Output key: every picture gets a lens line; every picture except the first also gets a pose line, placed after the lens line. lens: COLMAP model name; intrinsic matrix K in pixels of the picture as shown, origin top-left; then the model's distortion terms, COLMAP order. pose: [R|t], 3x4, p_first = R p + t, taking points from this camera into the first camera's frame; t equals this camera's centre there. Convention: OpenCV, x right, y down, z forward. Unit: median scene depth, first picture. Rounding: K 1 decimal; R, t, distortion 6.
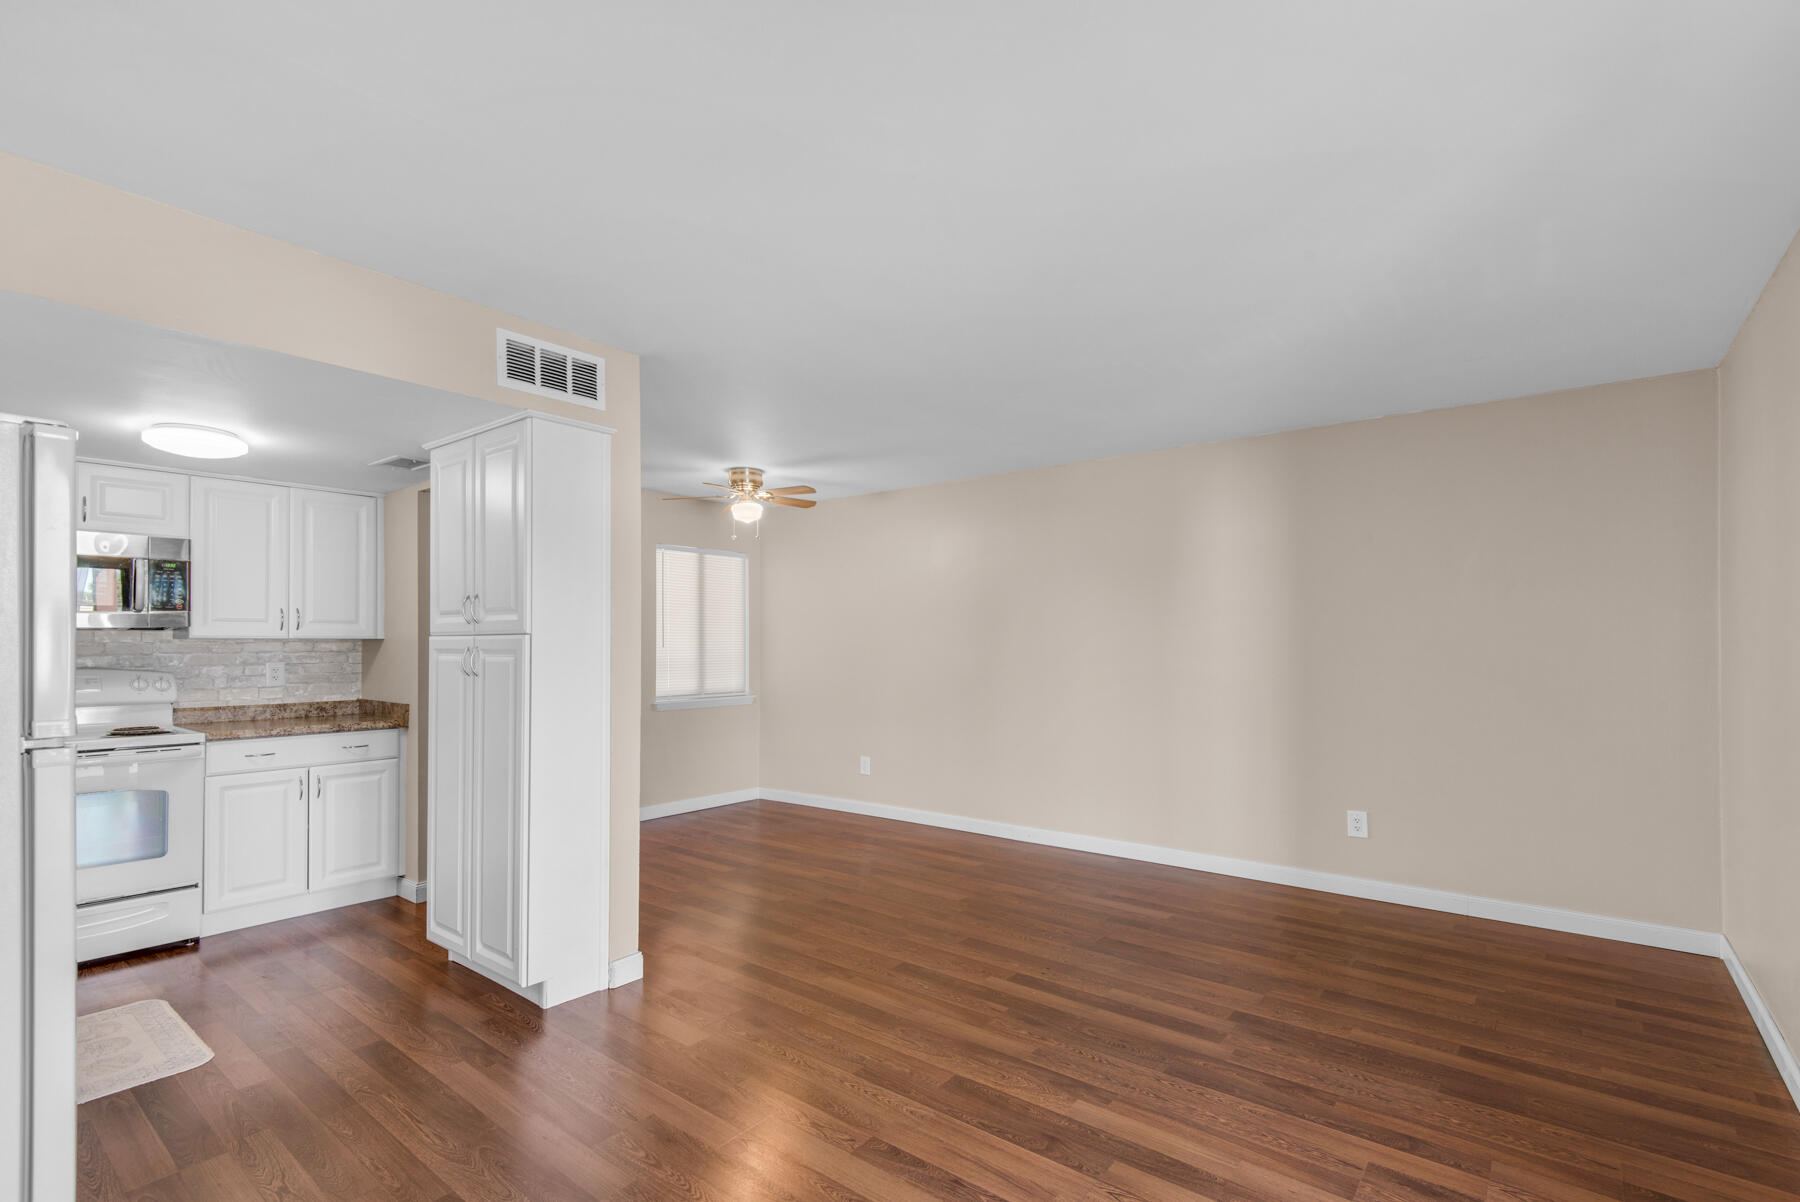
lens RADIAL K [[816.5, 0, 907.0], [0, 816.5, 632.3], [0, 0, 1]] dist [0.038584, -0.021880]
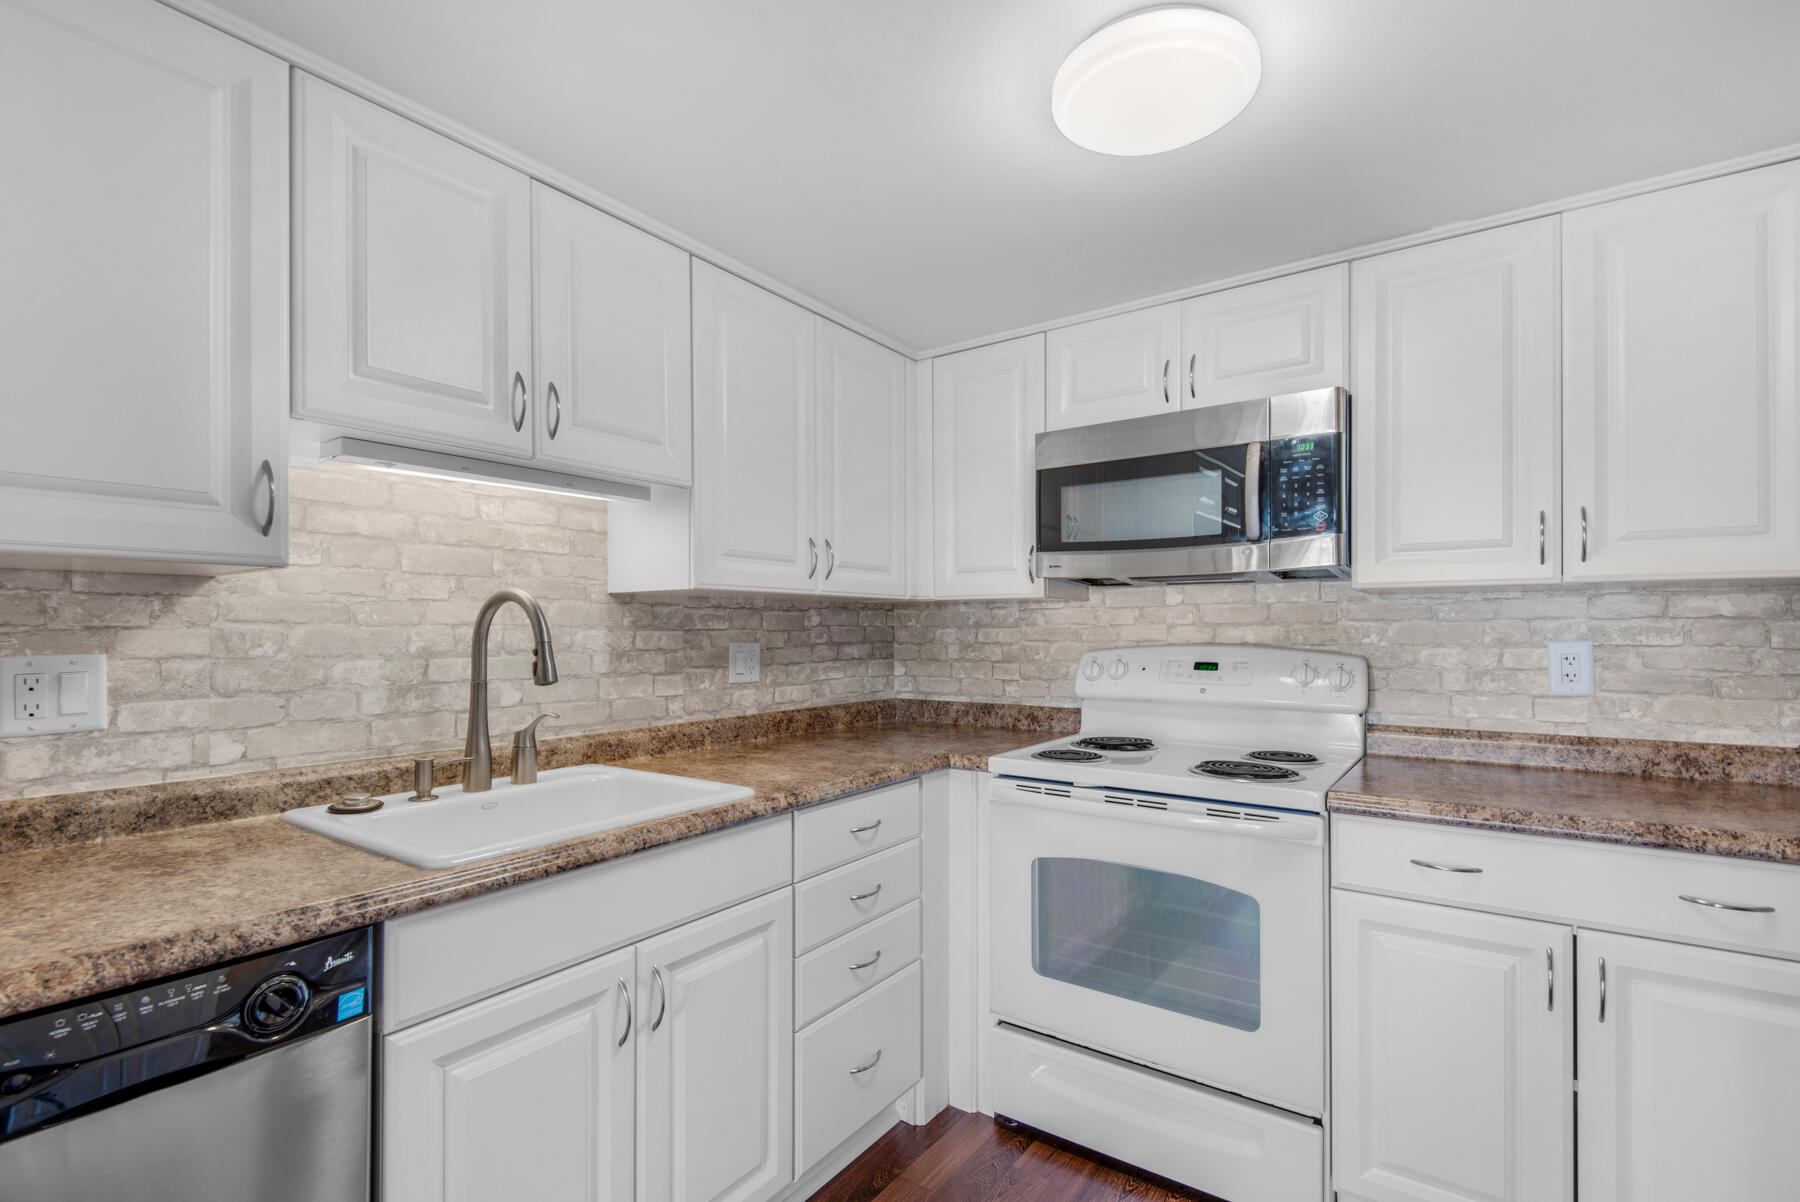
lens RADIAL K [[816.5, 0, 907.0], [0, 816.5, 632.3], [0, 0, 1]] dist [0.038584, -0.021880]
pose [[0.041681, 0.005533, -0.999116, -0.350903], [0.017194, 0.999833, 0.006254, 0.023482], [0.998983, -0.017439, 0.041579, 0.659543]]
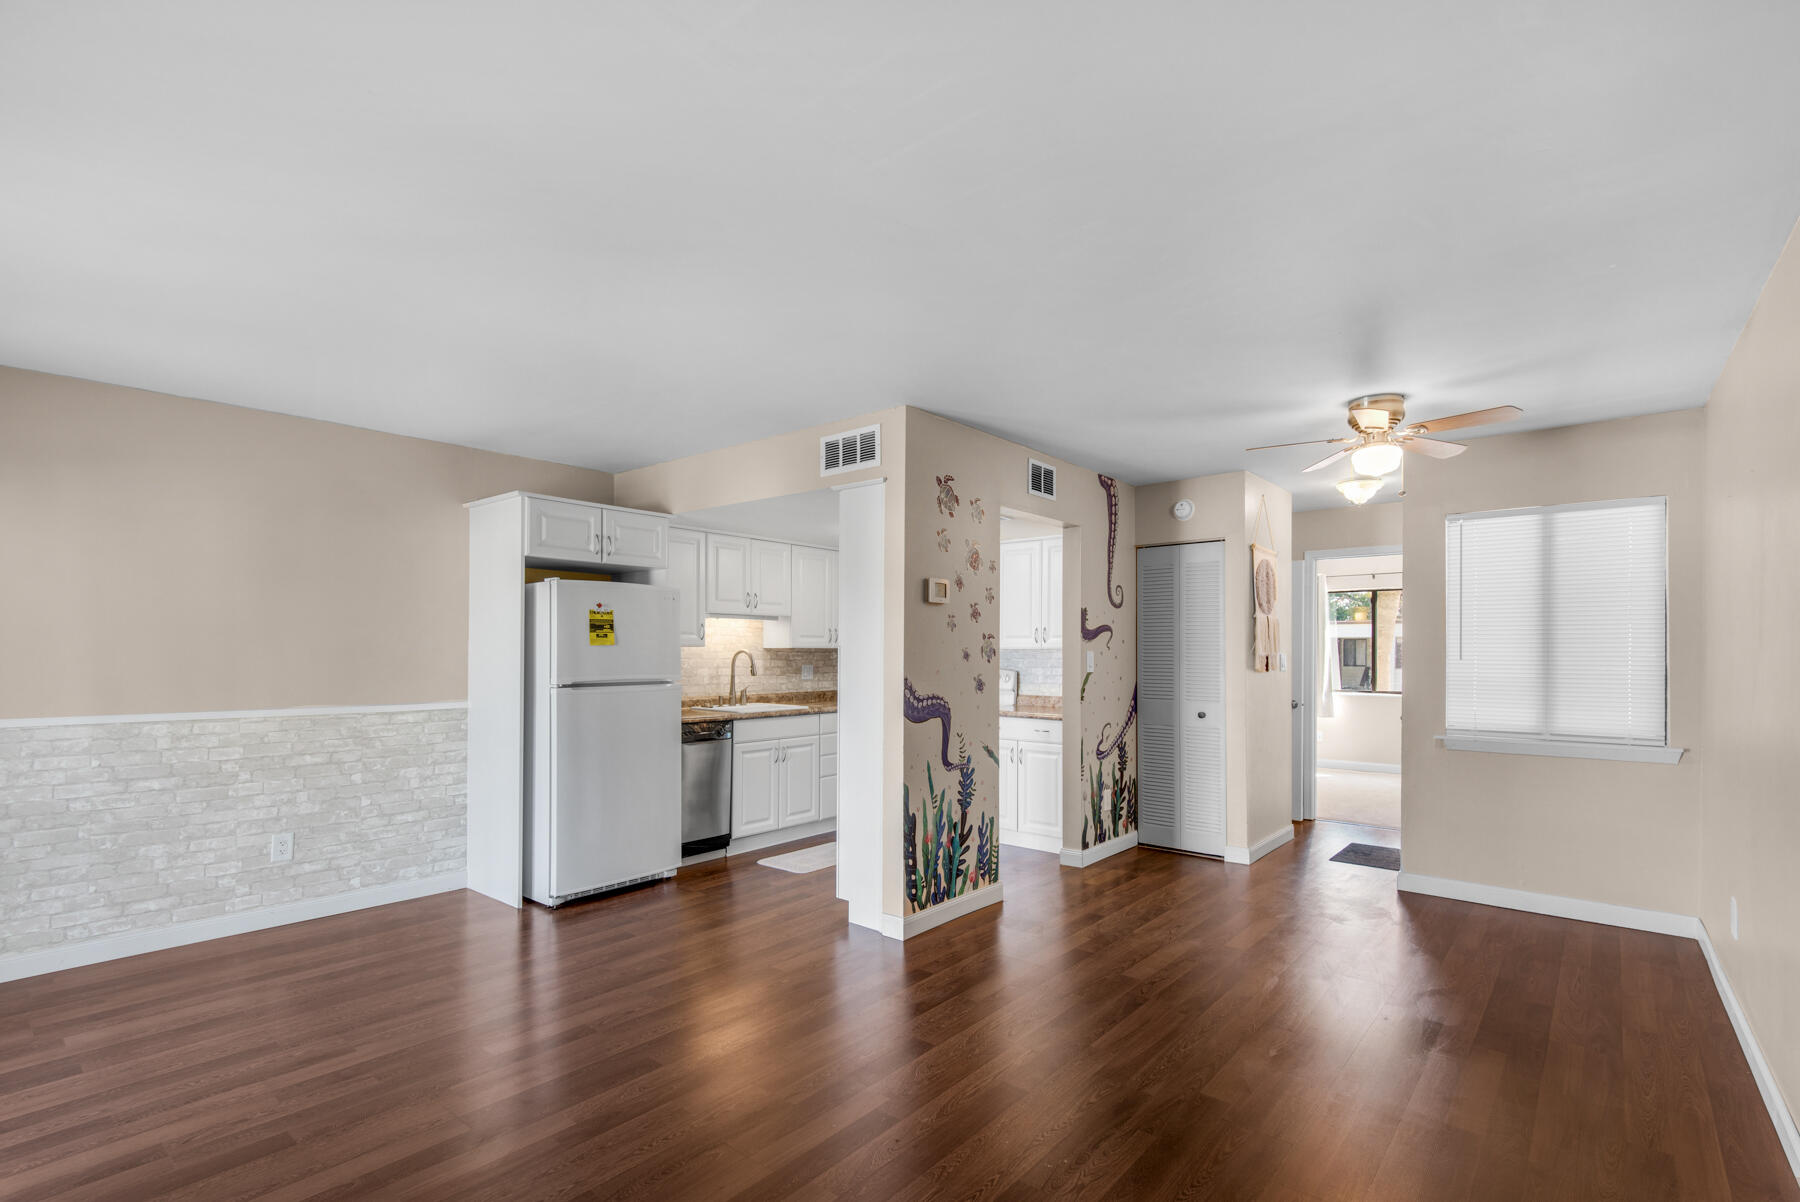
lens RADIAL K [[843.8, 0, 891.2], [0, 843.8, 645.9], [0, 0, 1]] dist [0.016416, -0.000215]
pose [[-0.065161, -0.005690, -0.997859, 0.683729], [0.011256, 0.999916, -0.006437, 0.008171], [0.997811, -0.011651, -0.065092, 0.836669]]
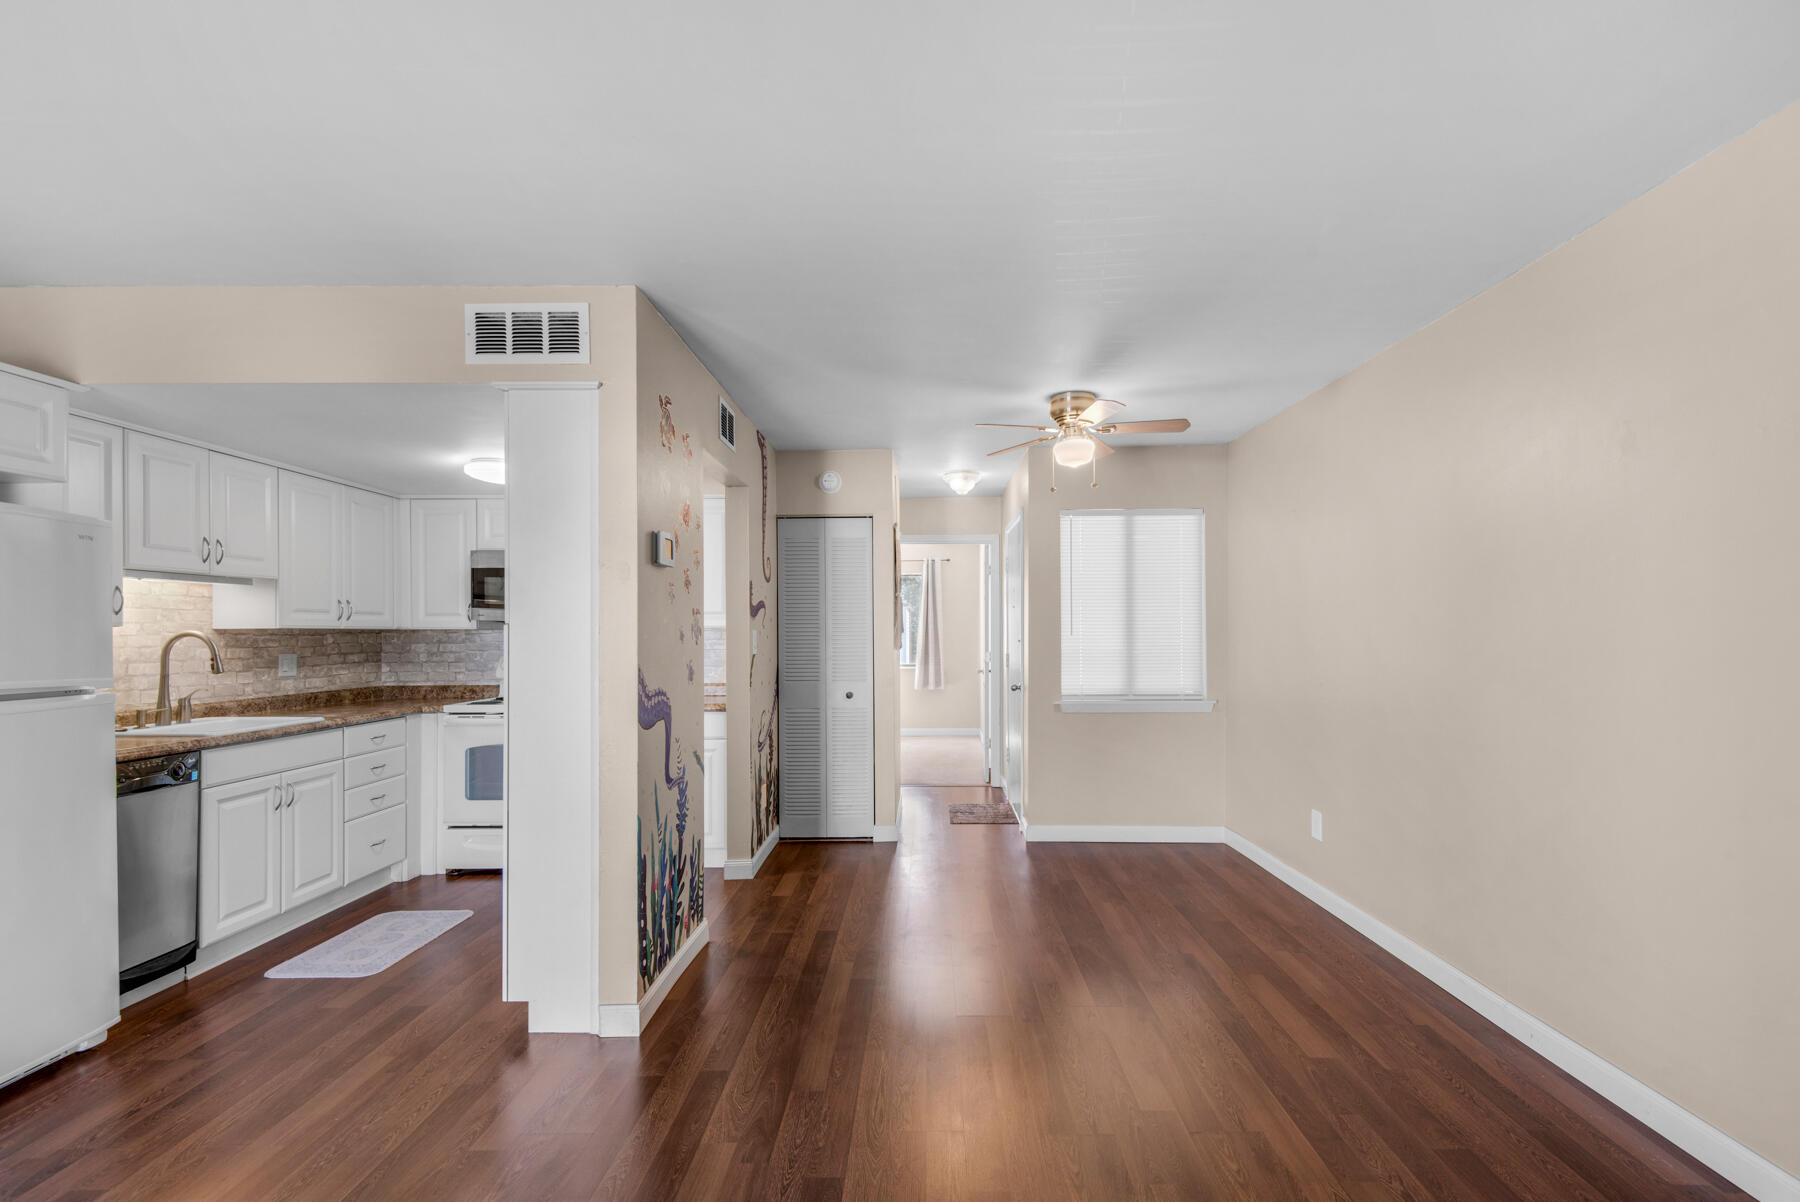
lens RADIAL K [[831.8, 0, 926.5], [0, 831.8, 629.6], [0, 0, 1]] dist [0.031458, -0.024781]
pose [[0.603266, -0.003370, -0.797533, 0.413093], [0.015509, 0.999852, 0.007507, 0.005938], [0.797389, -0.016897, 0.603229, 0.571860]]
